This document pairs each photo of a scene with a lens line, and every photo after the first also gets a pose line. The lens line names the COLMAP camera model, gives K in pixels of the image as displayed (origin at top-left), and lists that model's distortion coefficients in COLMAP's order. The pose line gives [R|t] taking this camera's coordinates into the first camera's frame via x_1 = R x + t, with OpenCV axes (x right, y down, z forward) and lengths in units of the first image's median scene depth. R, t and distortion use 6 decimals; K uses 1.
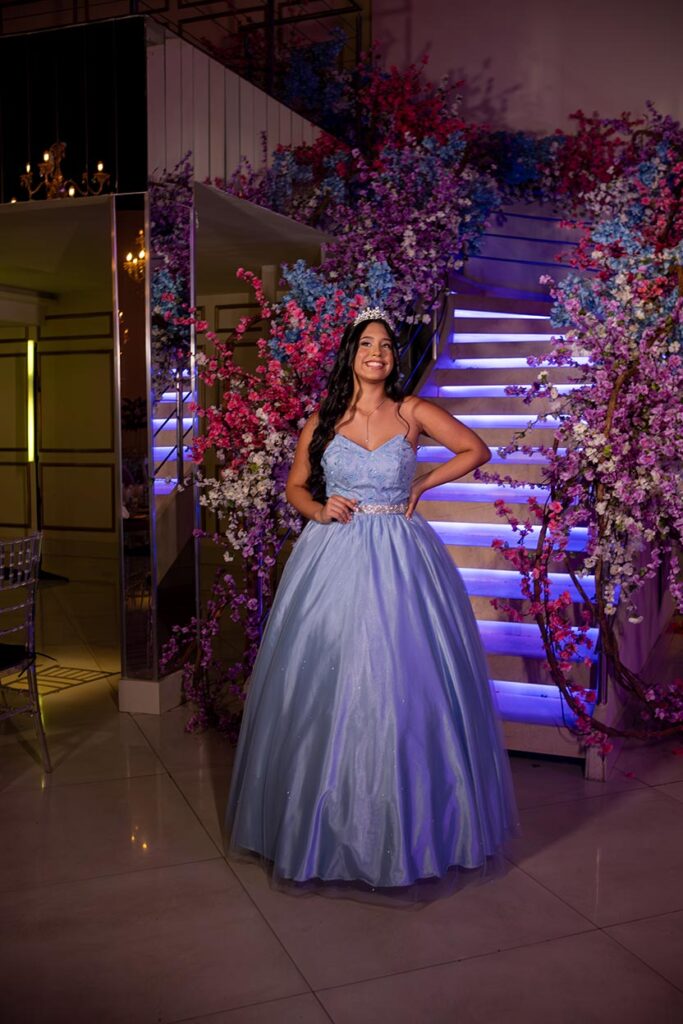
lens RADIAL K [[1031.3, 0, 343.8], [0, 1031.3, 506.0], [0, 0, 1]] dist [-0.138313, 0.241433]
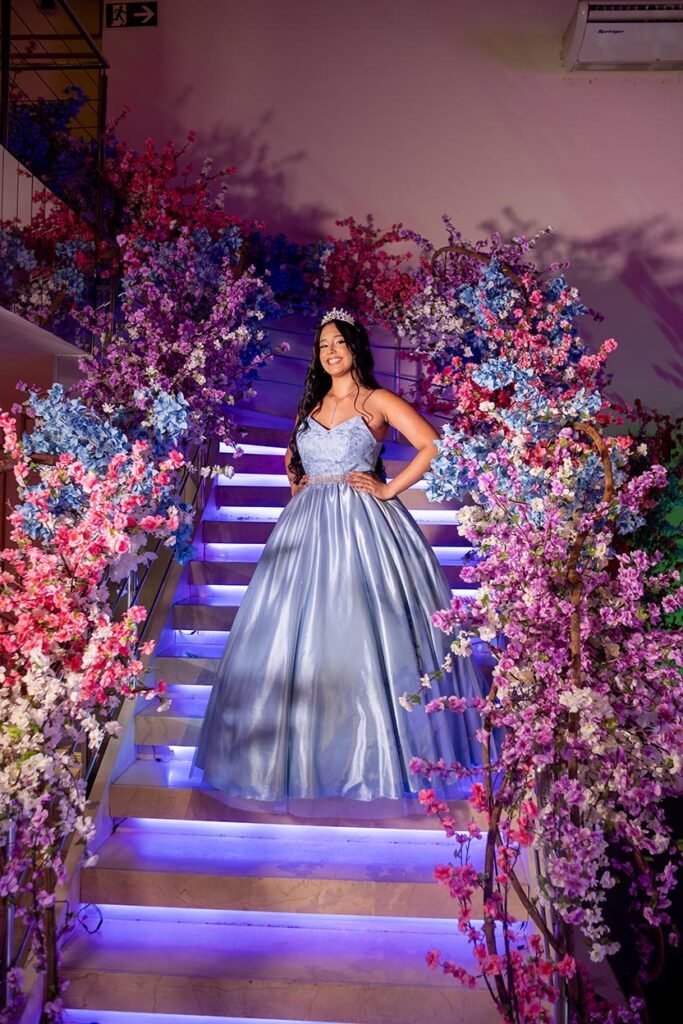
lens RADIAL K [[1031.3, 0, 343.8], [0, 1031.3, 506.0], [0, 0, 1]] dist [-0.138313, 0.241433]
pose [[0.945335, 0.021606, 0.325385, -0.080461], [0.009087, 0.995670, -0.092515, -0.090435], [-0.325975, 0.090414, 0.941045, 0.287692]]
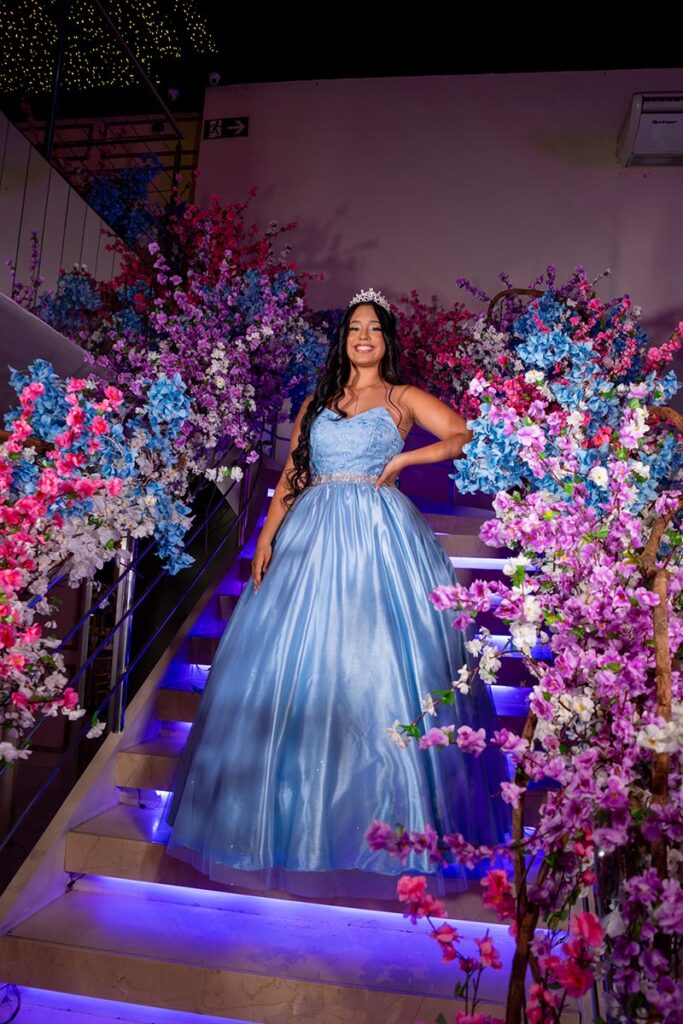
lens RADIAL K [[834.9, 0, 339.9], [0, 834.9, 516.1], [0, 0, 1]] dist [-0.117112, 0.080726]
pose [[0.973295, 0.082225, 0.214325, 0.034174], [-0.038410, 0.978818, -0.201095, -0.055368], [-0.226320, 0.187493, 0.955838, 0.496570]]
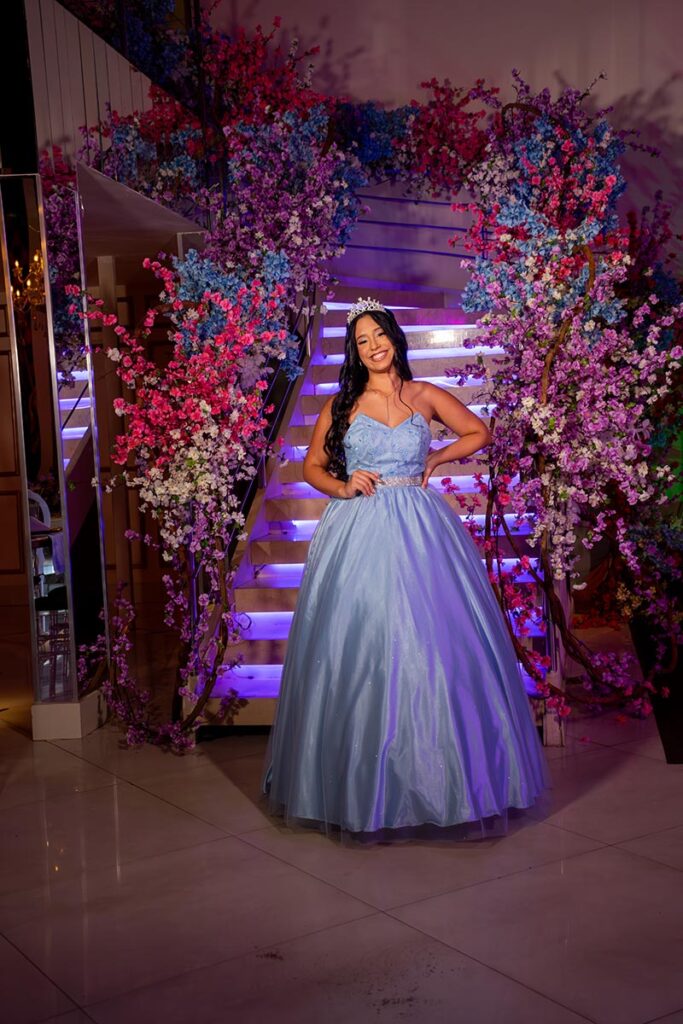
lens RADIAL K [[1250.8, 0, 342.3], [0, 1250.8, 515.7], [0, 0, 1]] dist [0.143742, 0.086805]
pose [[0.978891, -0.056802, 0.196329, -0.146238], [0.062256, 0.997824, -0.021711, 0.038280], [-0.194669, 0.033476, 0.980298, -0.158004]]
